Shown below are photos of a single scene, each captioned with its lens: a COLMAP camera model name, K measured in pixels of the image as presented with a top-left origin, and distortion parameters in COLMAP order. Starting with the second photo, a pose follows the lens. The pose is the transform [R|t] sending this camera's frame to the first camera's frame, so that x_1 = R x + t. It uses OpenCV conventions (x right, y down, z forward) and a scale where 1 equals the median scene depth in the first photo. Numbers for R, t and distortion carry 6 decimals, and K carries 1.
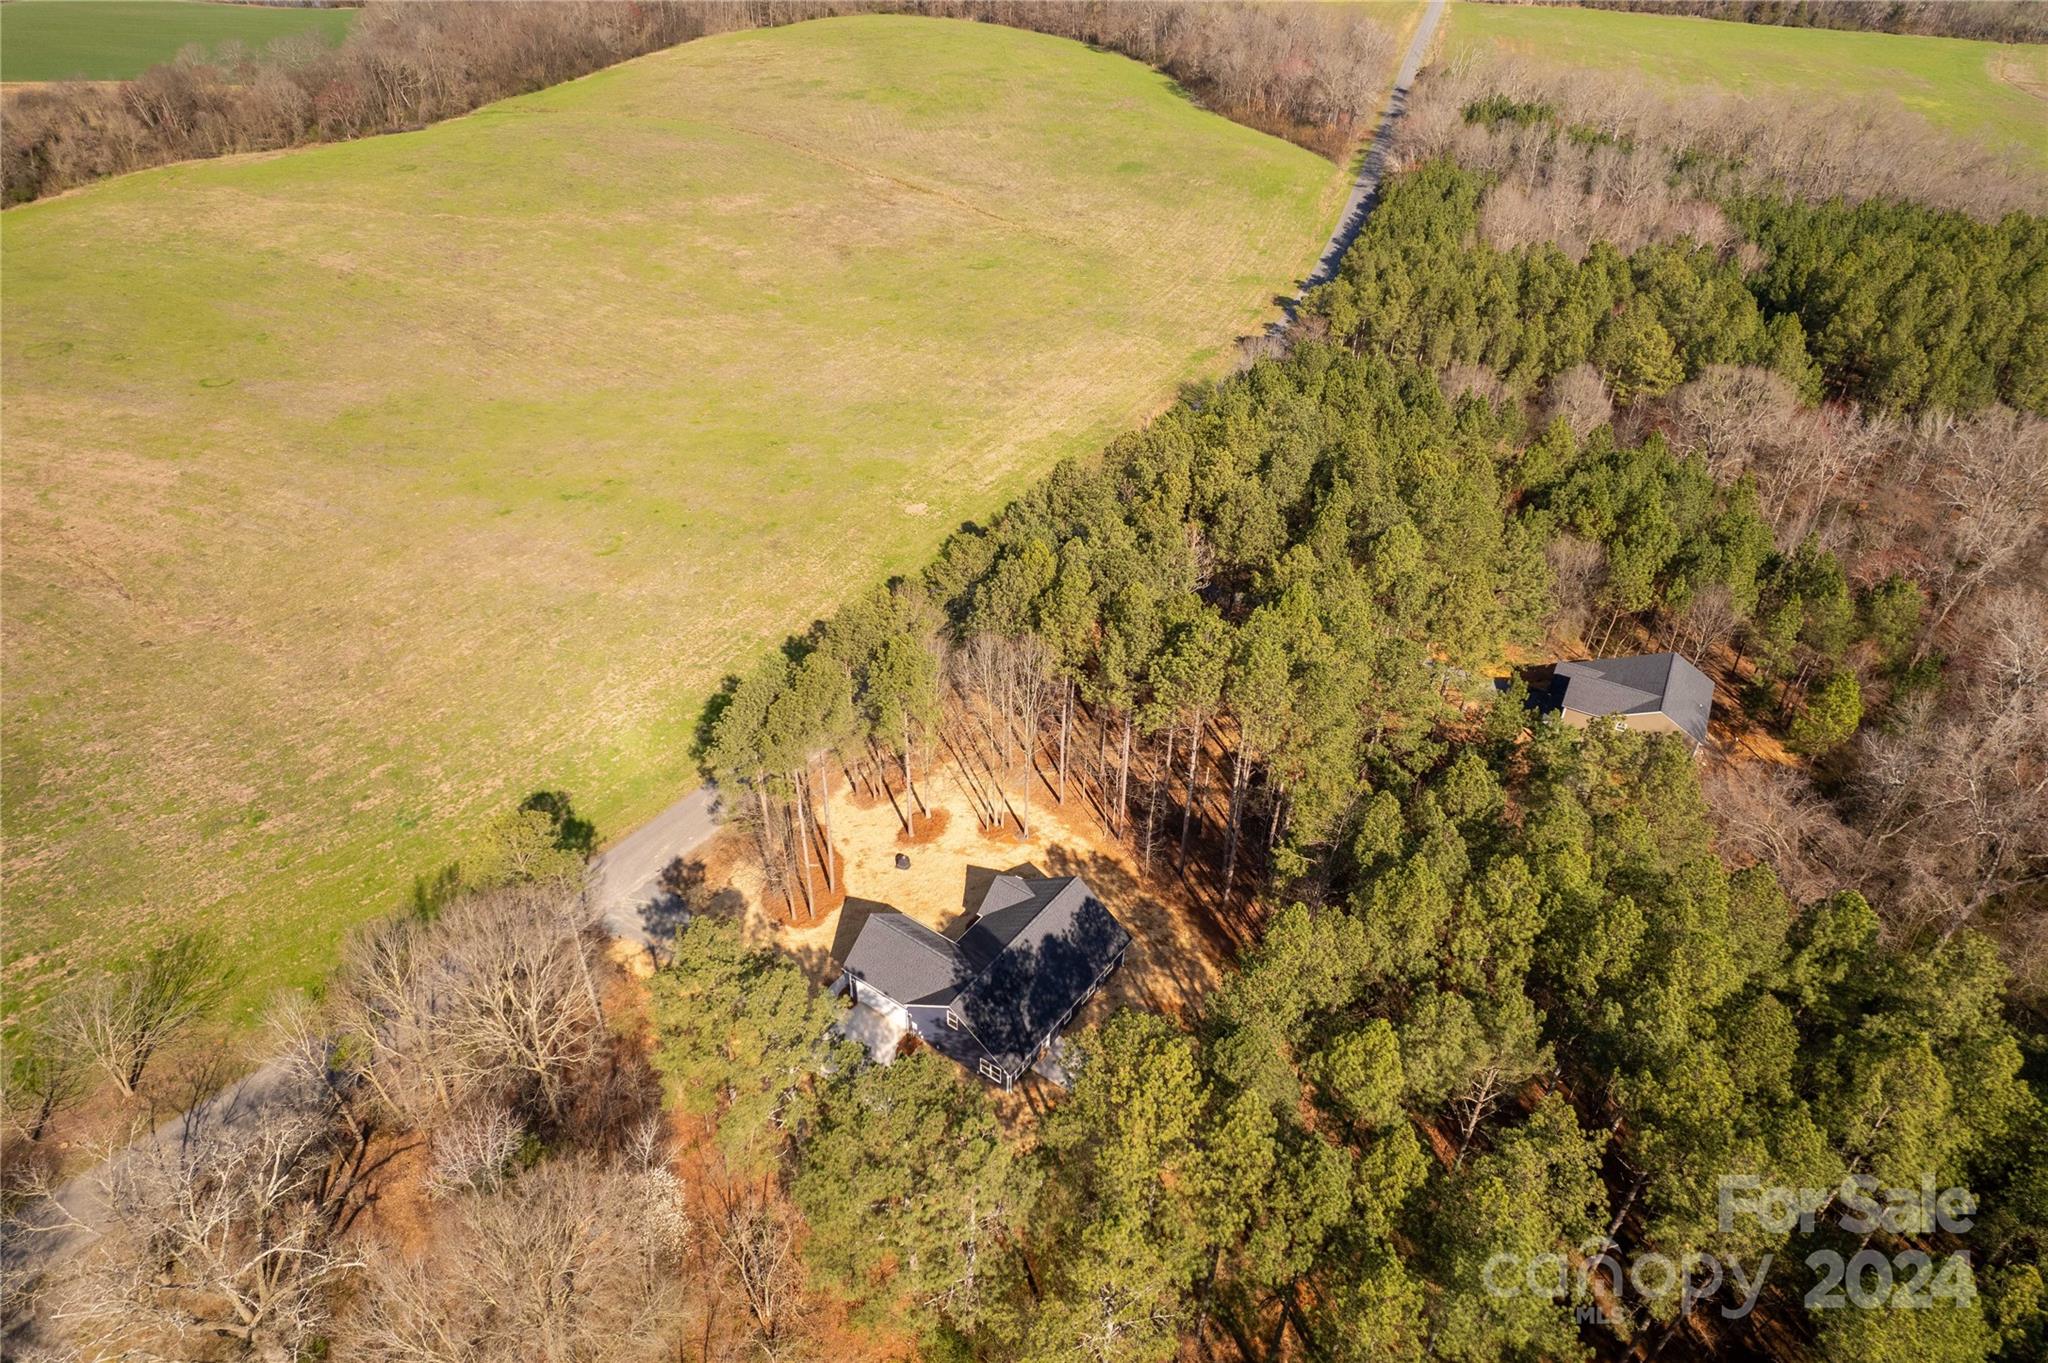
lens RADIAL K [[1334.2, 0, 1007.0], [0, 1334.2, 745.9], [0, 0, 1]] dist [-0.027909, 0.003927]
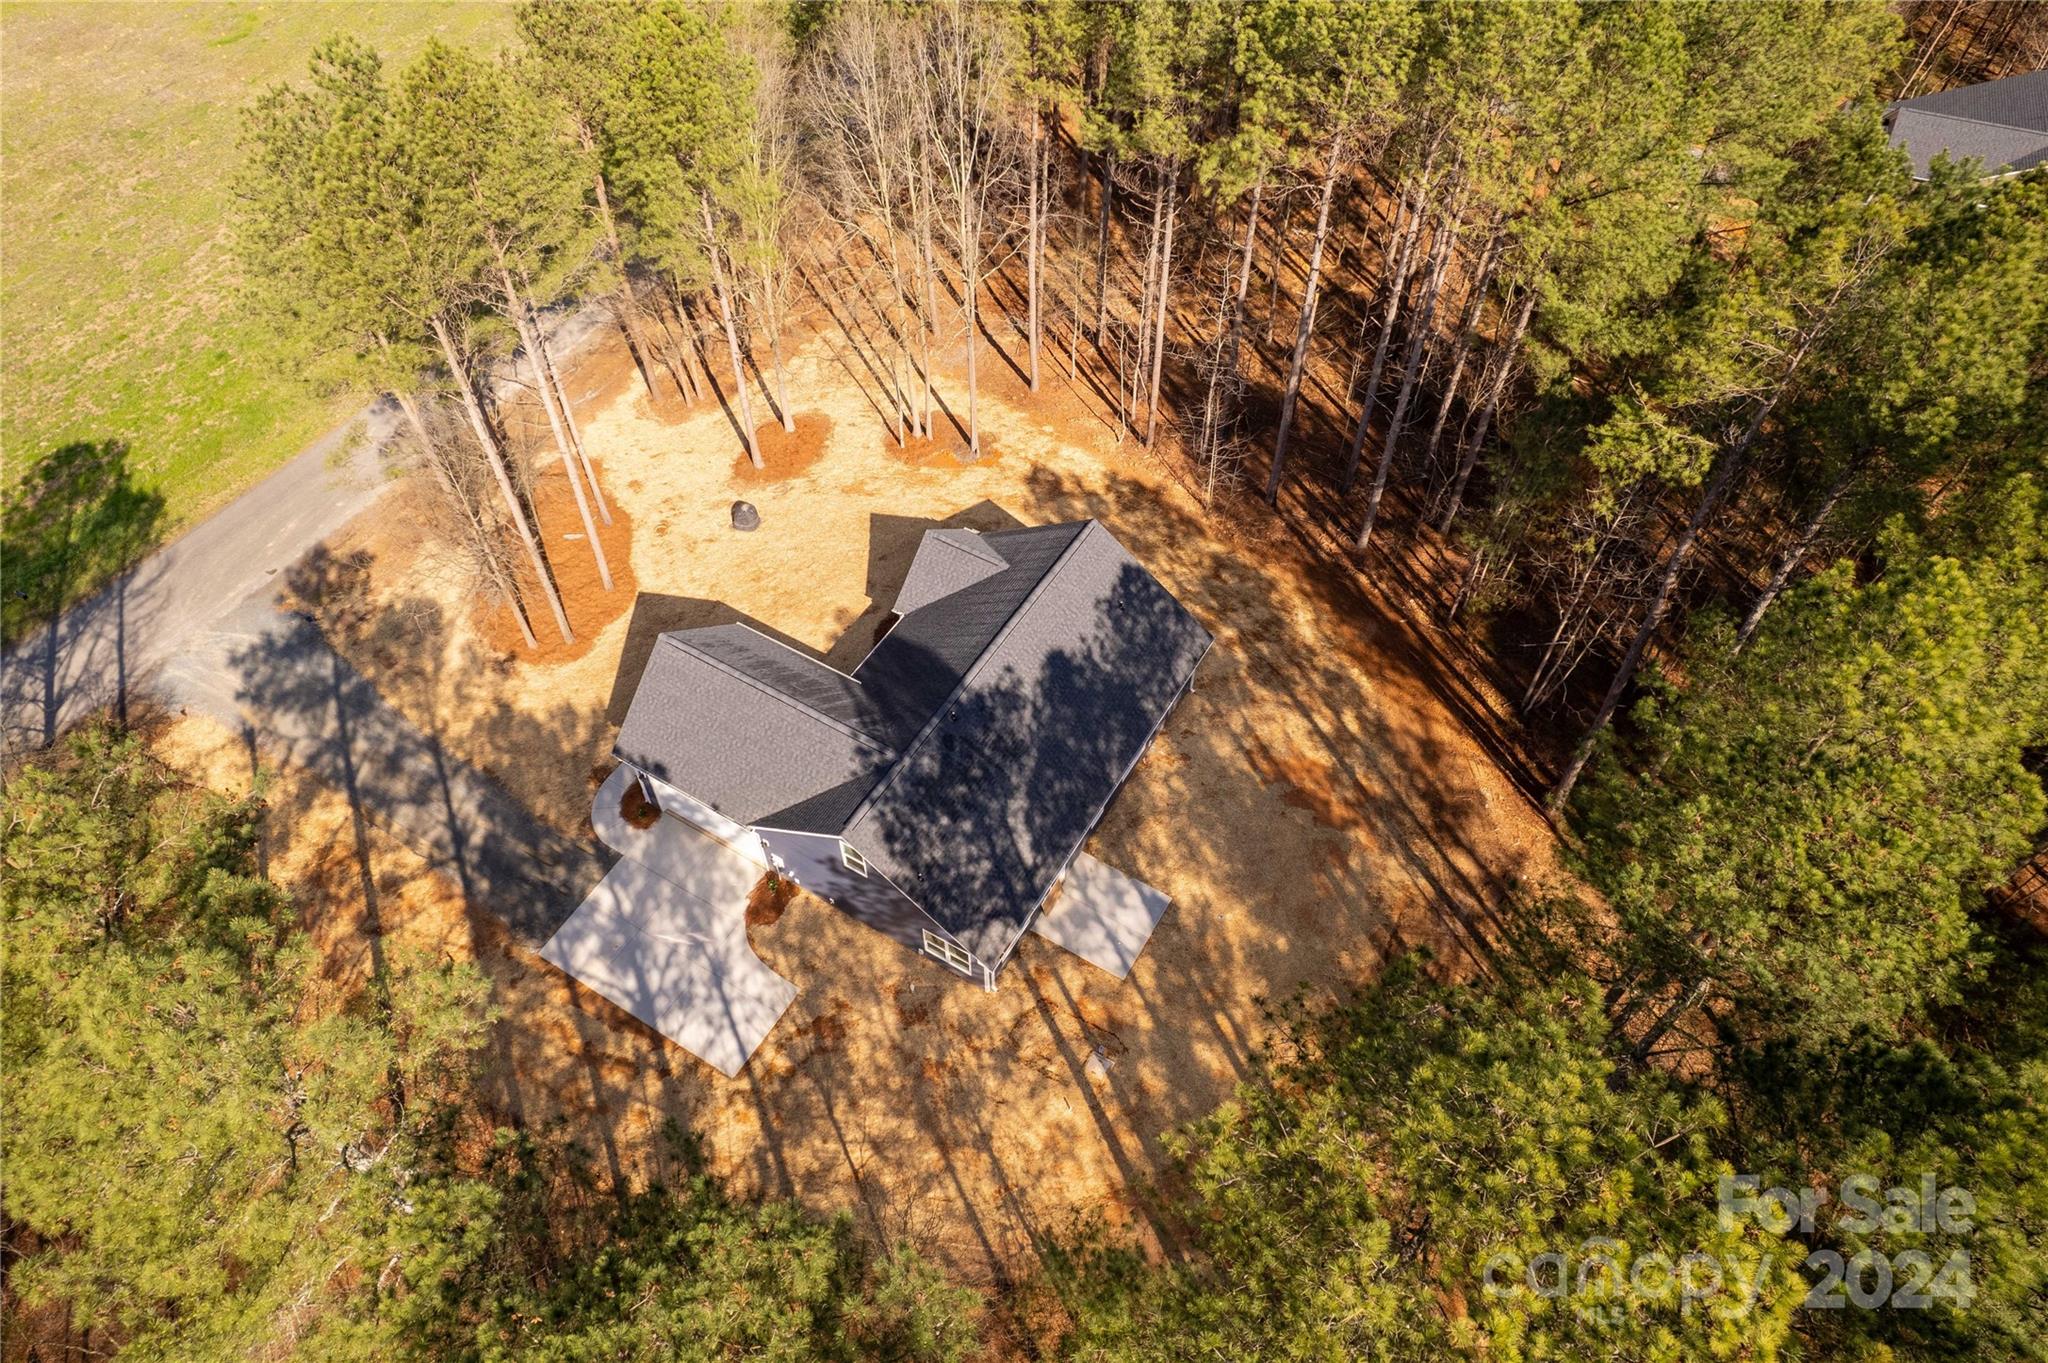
lens RADIAL K [[1325.8, 0, 1004.4], [0, 1325.8, 681.5], [0, 0, 1]] dist [-0.002529, 0.000027]
pose [[0.995805, -0.082783, 0.038991, -0.004403], [0.072442, 0.973526, 0.216794, 0.044827], [-0.055906, -0.213060, 0.975438, 0.492820]]
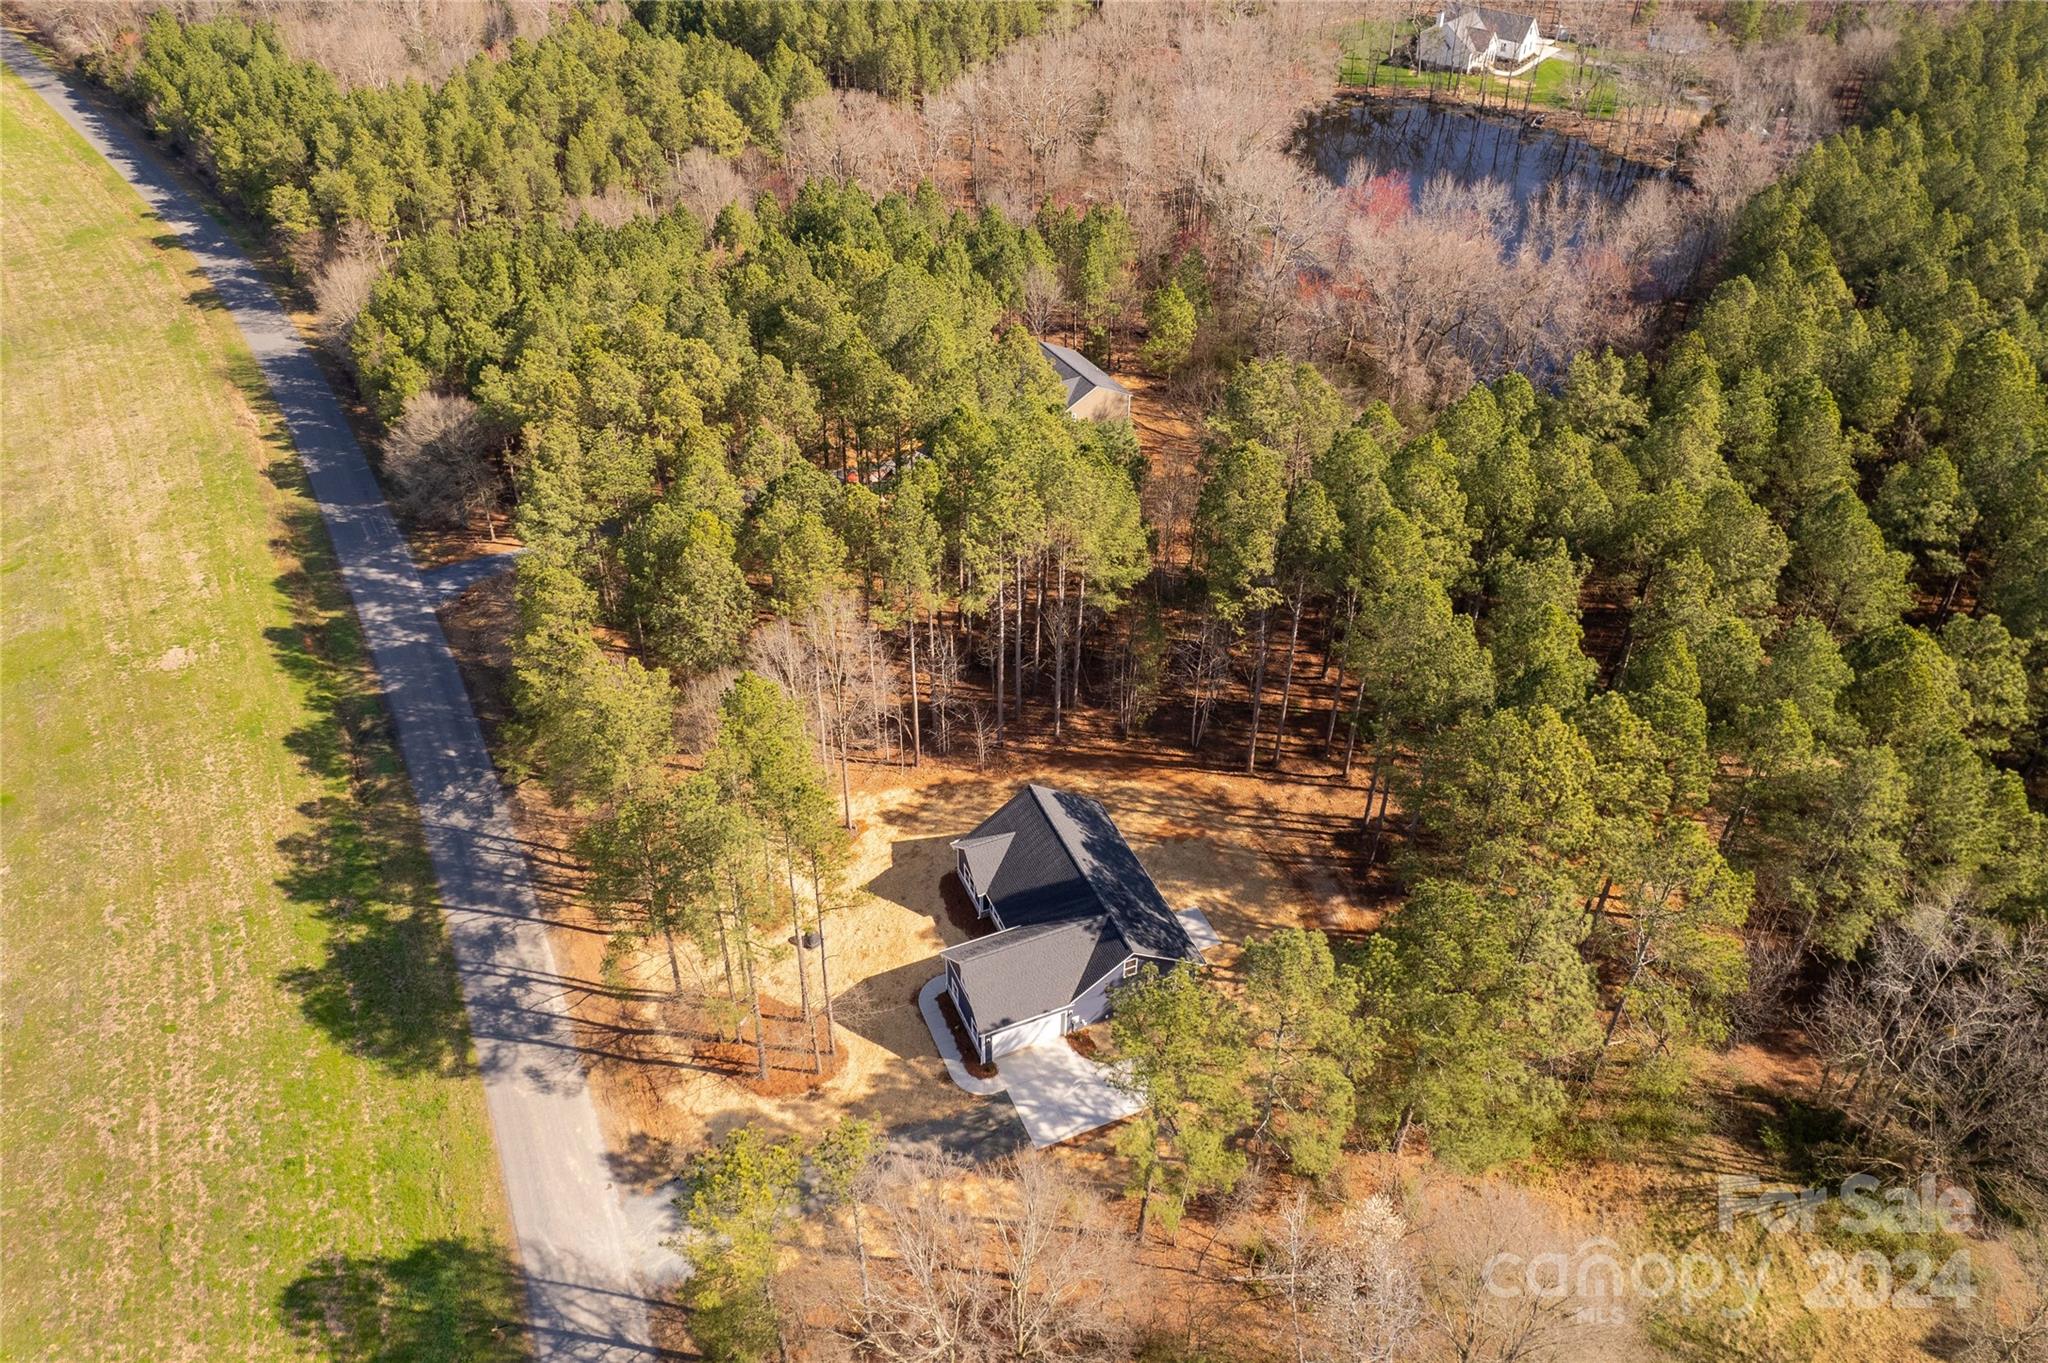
lens RADIAL K [[1480.9, 0, 1024.0], [0, 1480.9, 681.5], [0, 0, 1]] dist [-0.000413, 0.000399]
pose [[0.507043, -0.553365, 0.660829, -0.532311], [0.537017, 0.802515, 0.259966, -0.204211], [-0.674182, 0.223062, 0.704076, 0.276745]]
